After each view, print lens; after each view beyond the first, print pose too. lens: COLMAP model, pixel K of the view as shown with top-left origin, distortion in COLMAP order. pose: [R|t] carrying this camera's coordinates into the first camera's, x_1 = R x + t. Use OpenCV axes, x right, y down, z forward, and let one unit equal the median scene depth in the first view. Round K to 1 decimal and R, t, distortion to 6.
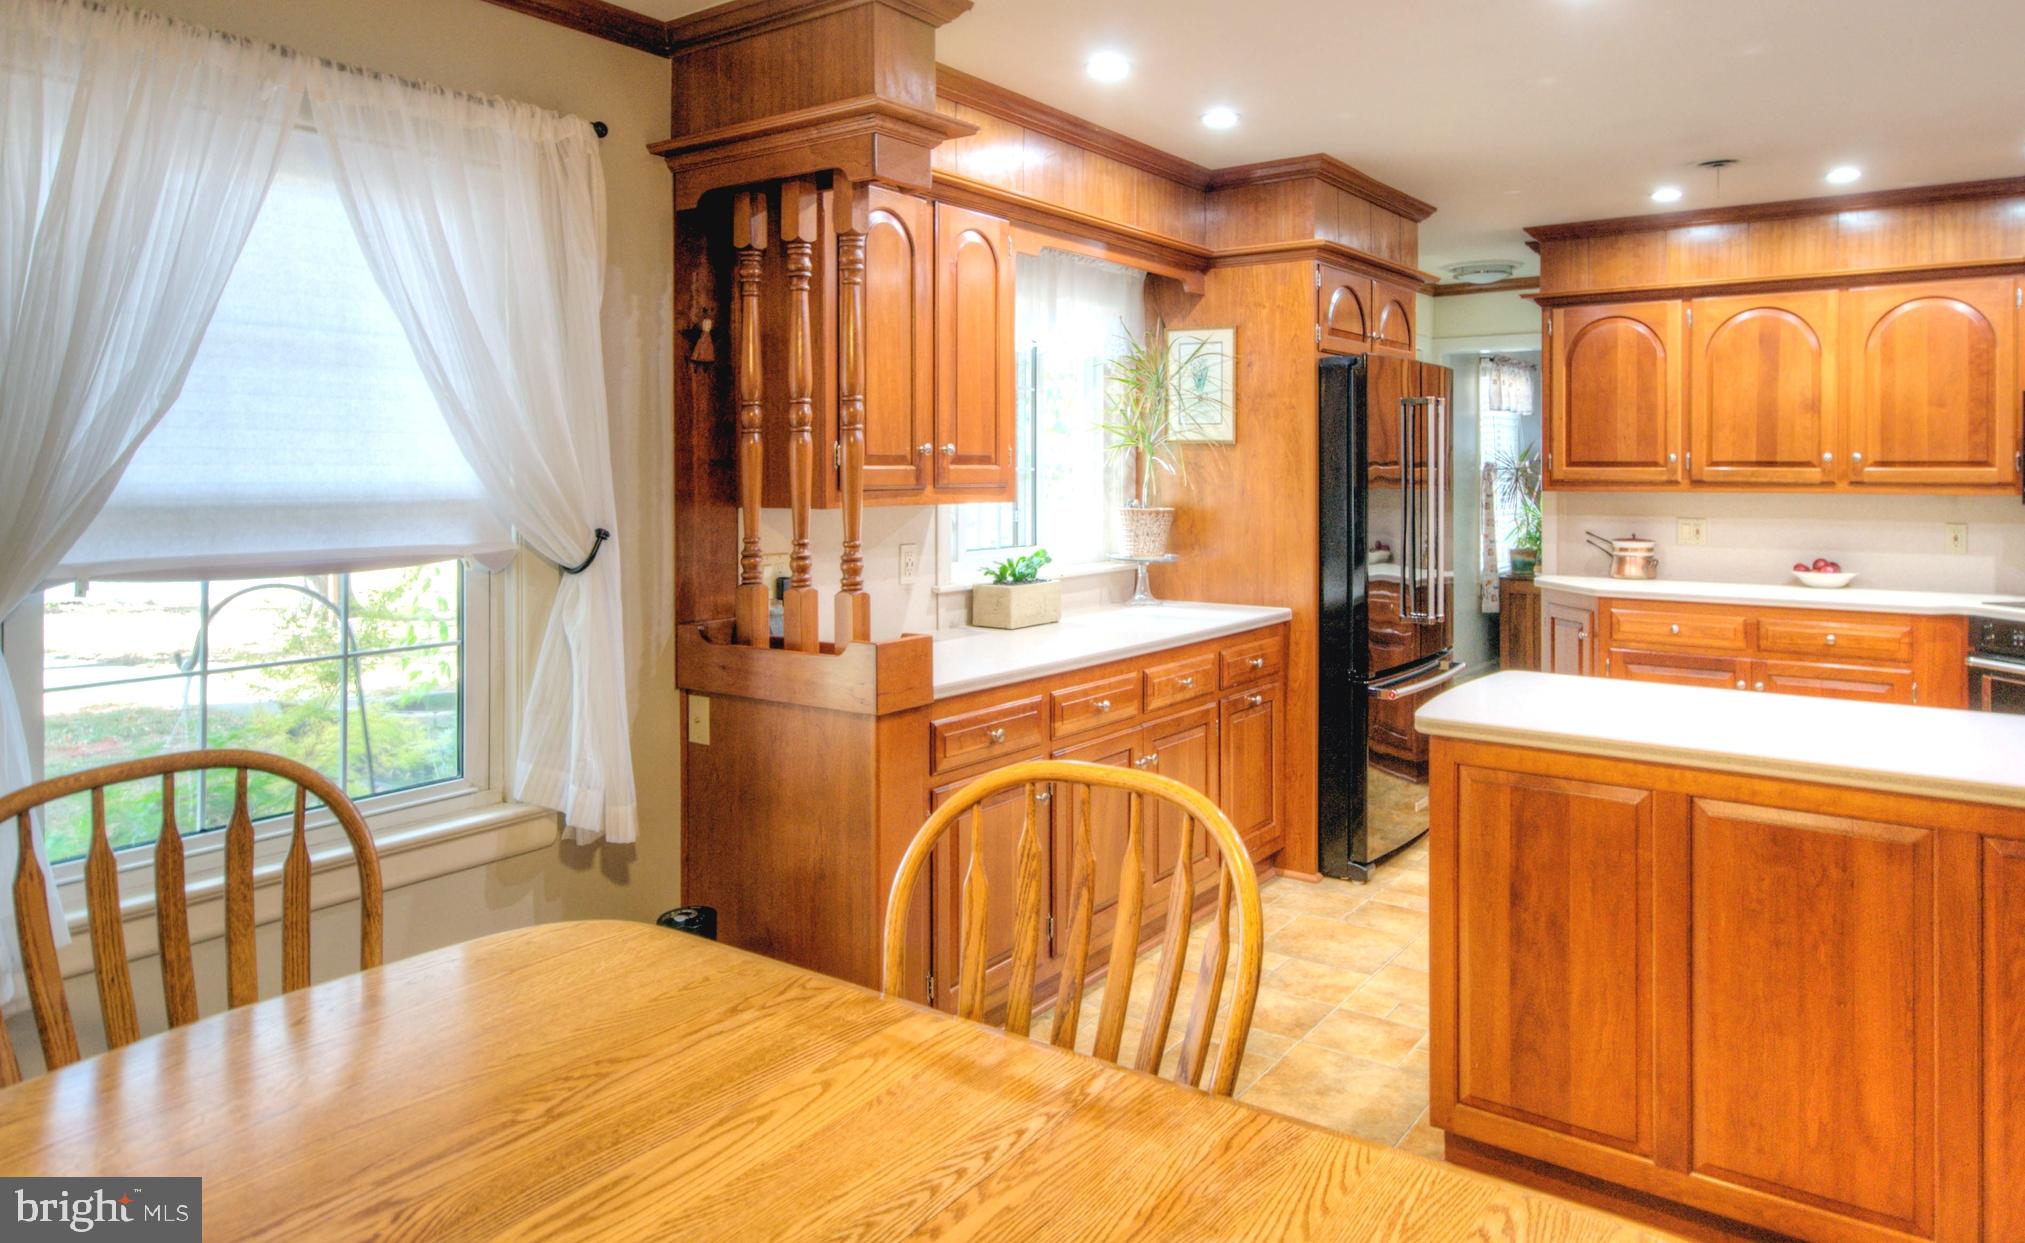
lens RADIAL K [[1286.7, 0, 1112.5], [0, 1286.7, 472.6], [0, 0, 1]] dist [0.009092, 0.013164]
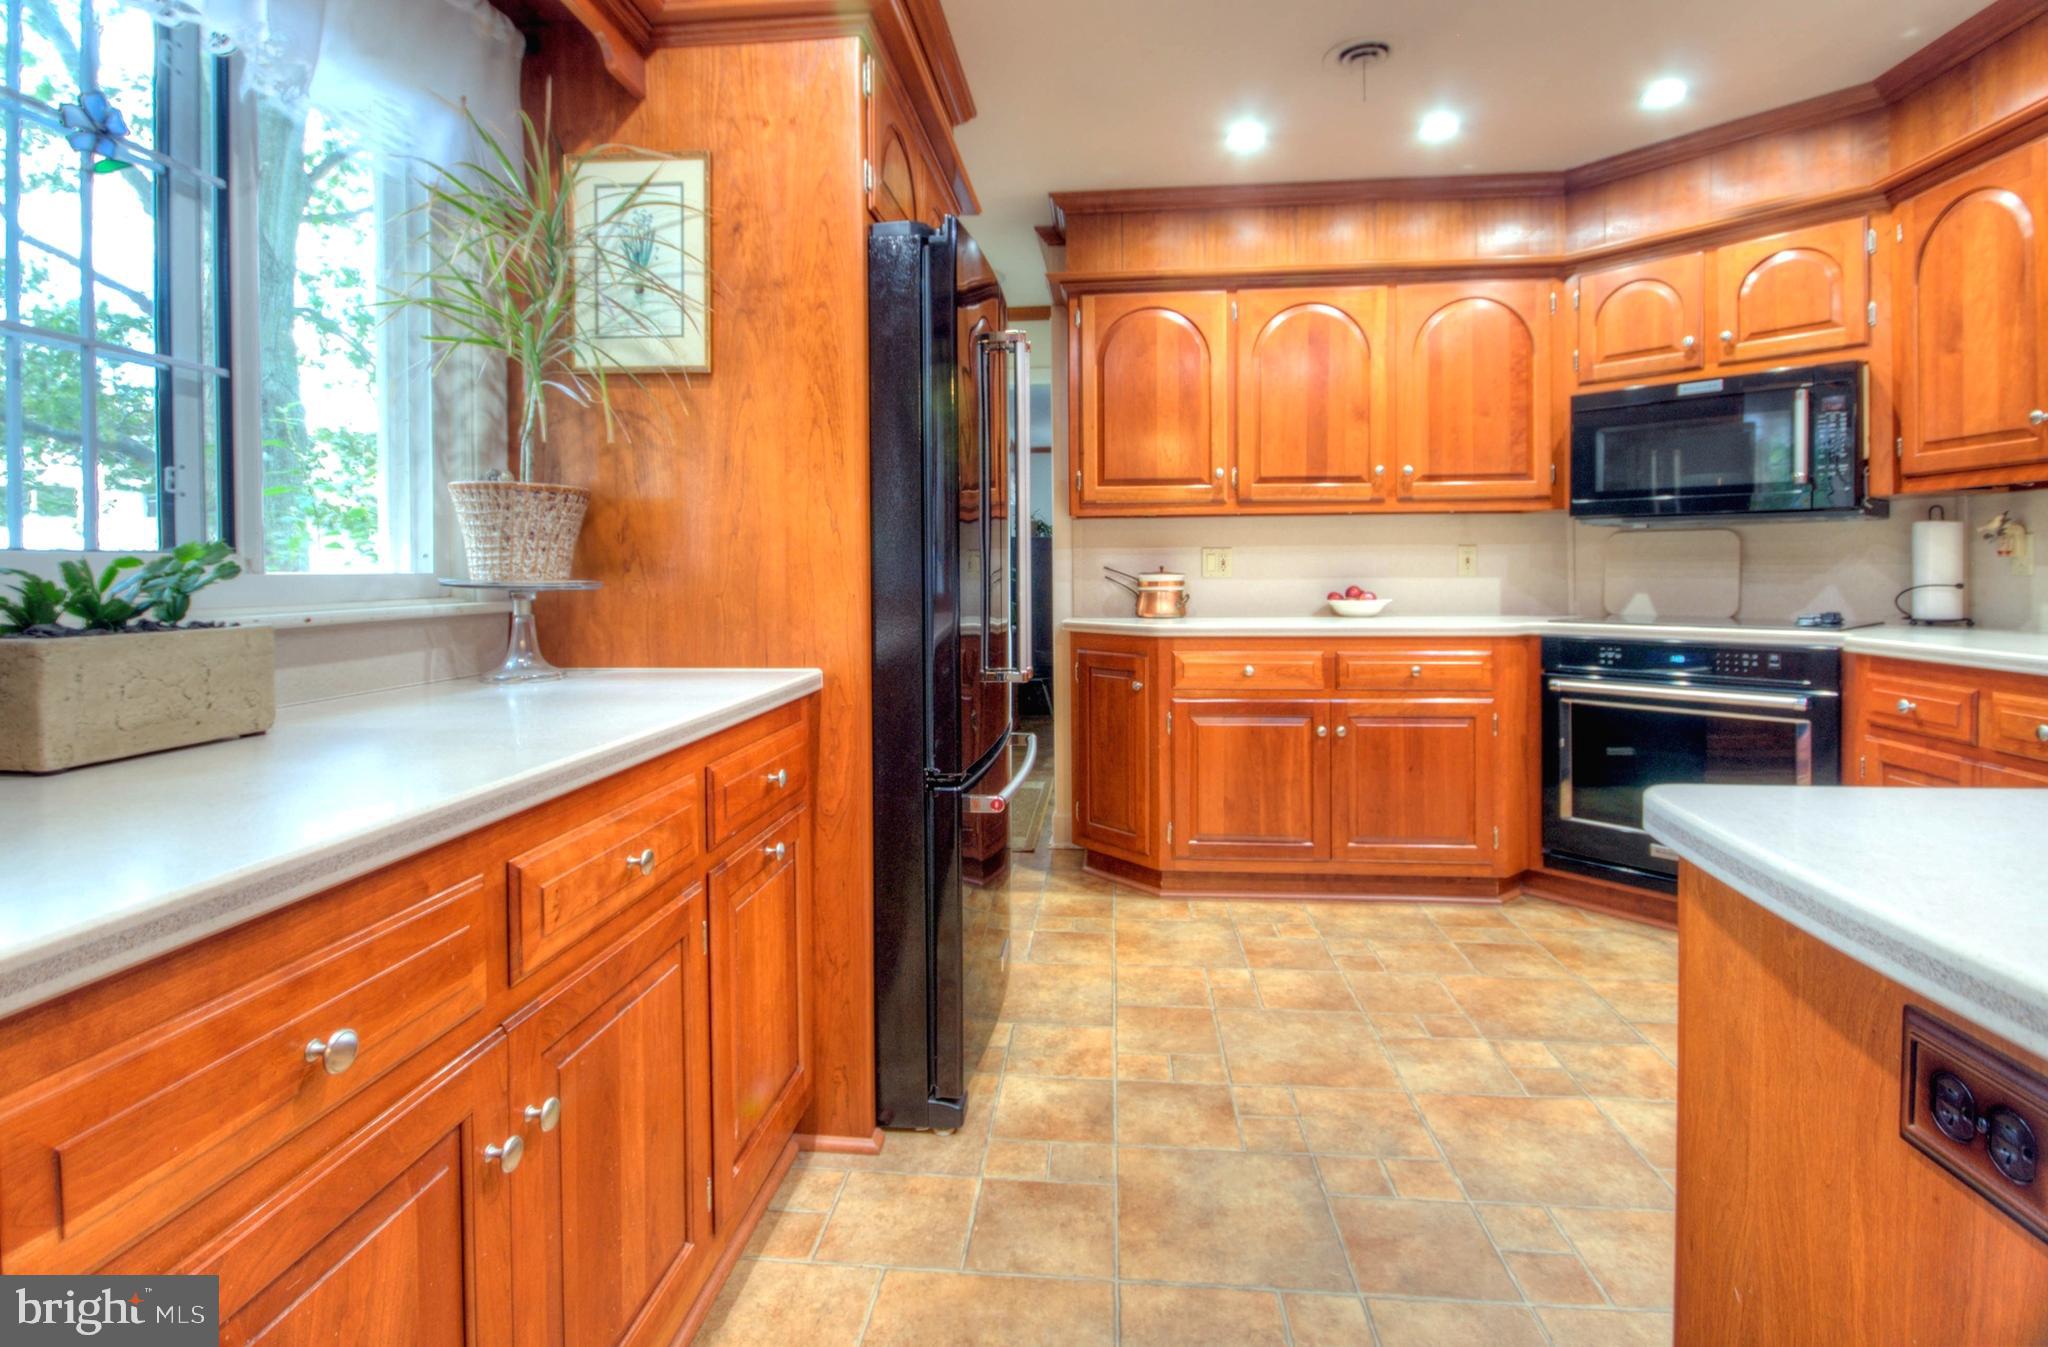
lens RADIAL K [[975.4, 0, 1028.5], [0, 975.4, 582.5], [0, 0, 1]] dist [0.001799, -0.005462]
pose [[0.887904, -0.014597, 0.459796, 0.023925], [0.010600, 0.999880, 0.011272, 0.063047], [-0.459906, -0.005135, 0.887953, 0.571413]]
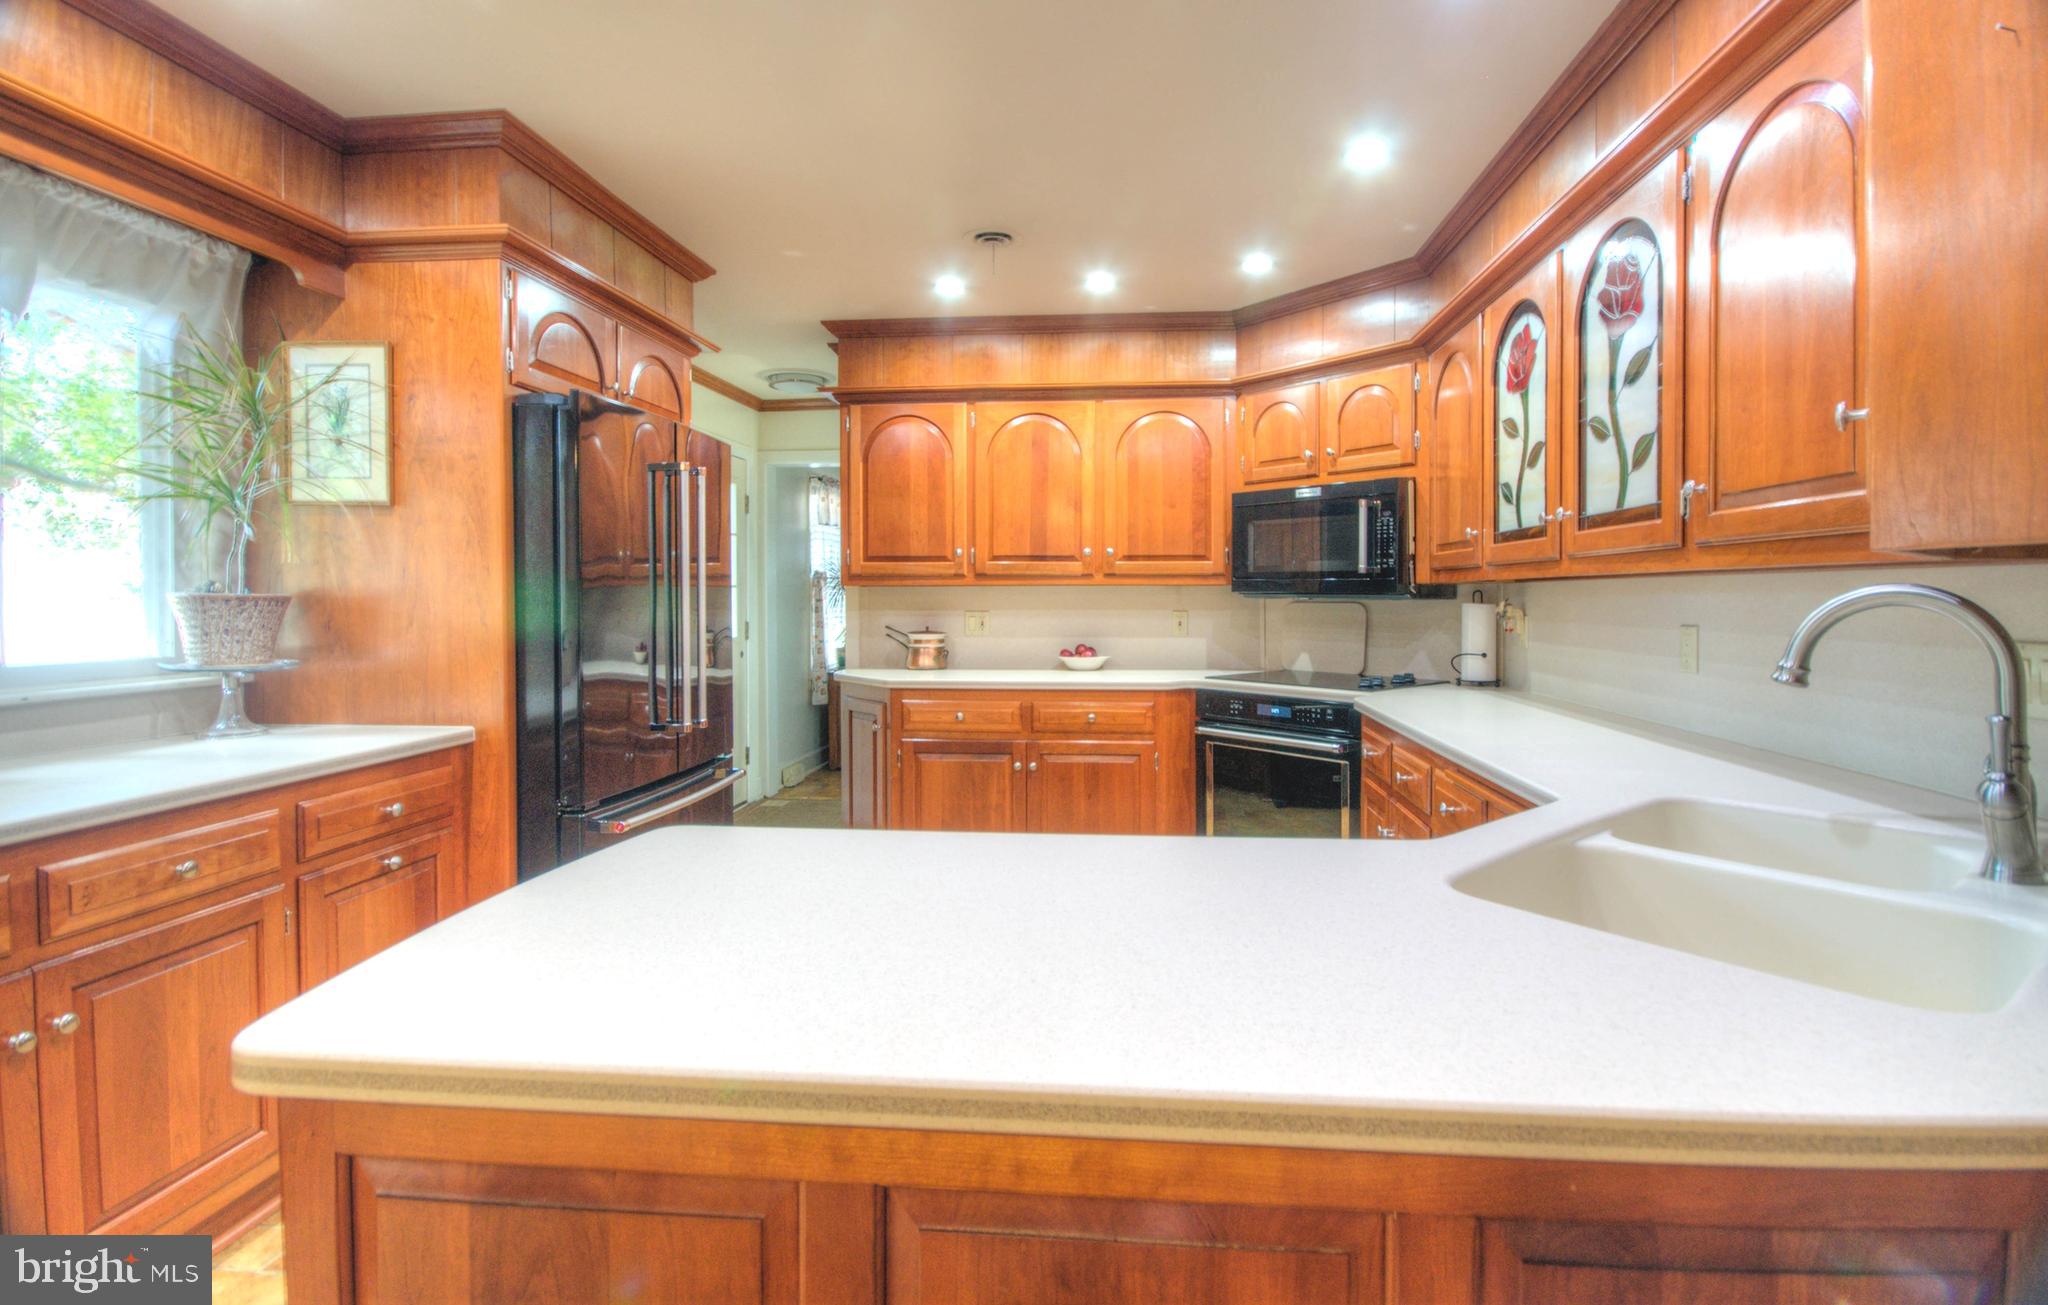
lens RADIAL K [[914.8, 0, 1064.7], [0, 914.8, 610.9], [0, 0, 1]] dist [-0.001810, -0.002545]
pose [[0.878080, -0.008941, 0.478431, 0.182487], [0.003292, 0.999915, 0.012644, 0.032181], [-0.478503, -0.009527, 0.878034, 0.362623]]
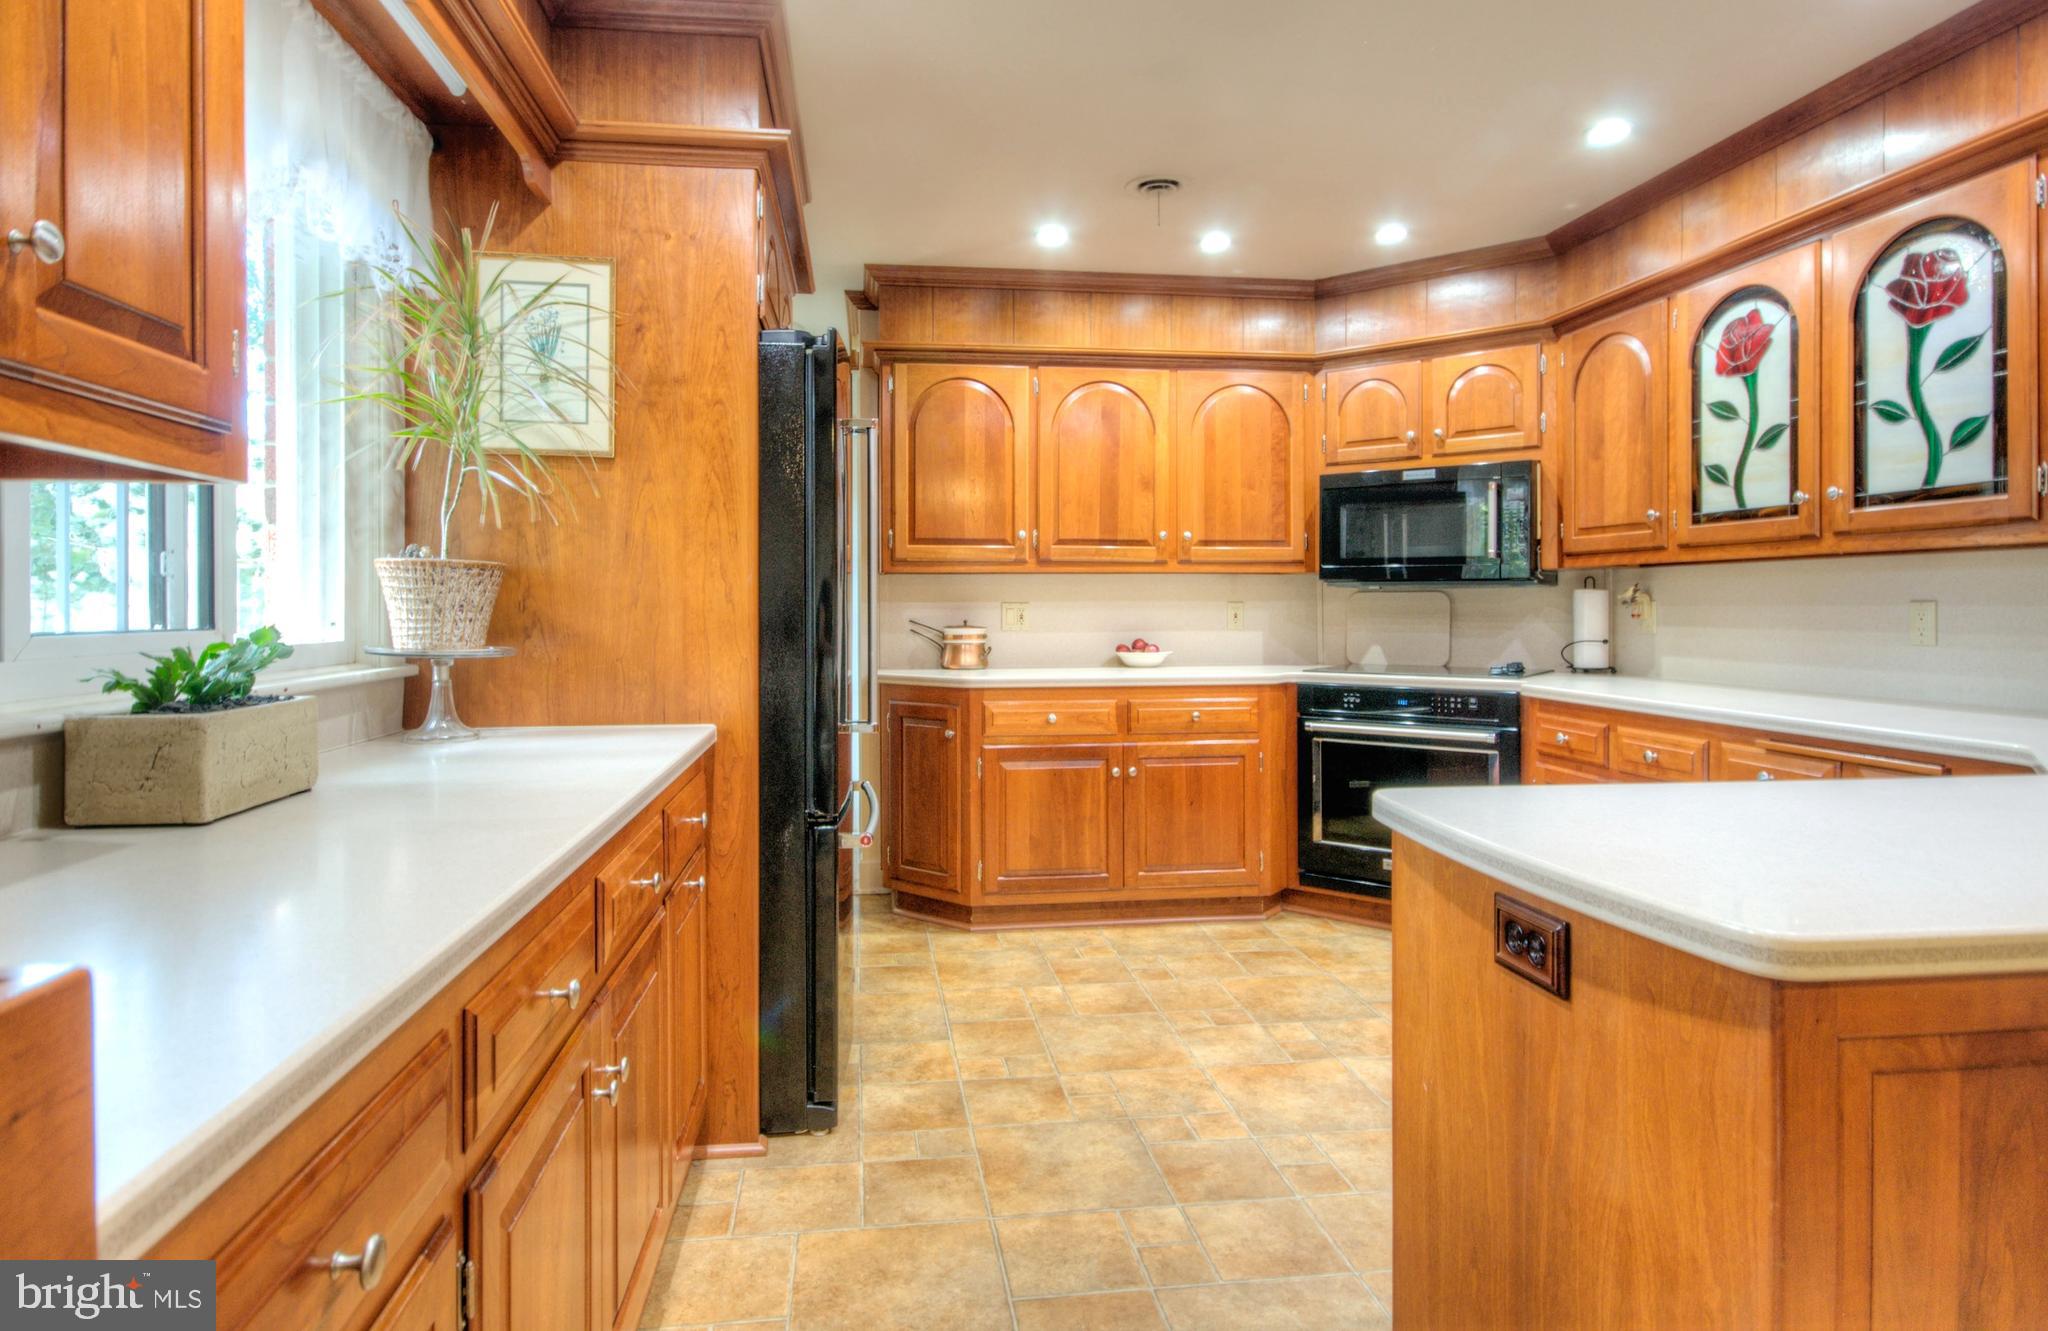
lens RADIAL K [[1066.1, 0, 993.9], [0, 1066.1, 607.8], [0, 0, 1]] dist [0.005324, -0.003023]
pose [[0.769098, -0.004452, 0.639116, -0.085940], [0.005418, 0.999985, 0.000447, 0.048344], [-0.639108, 0.003119, 0.769110, 0.504392]]
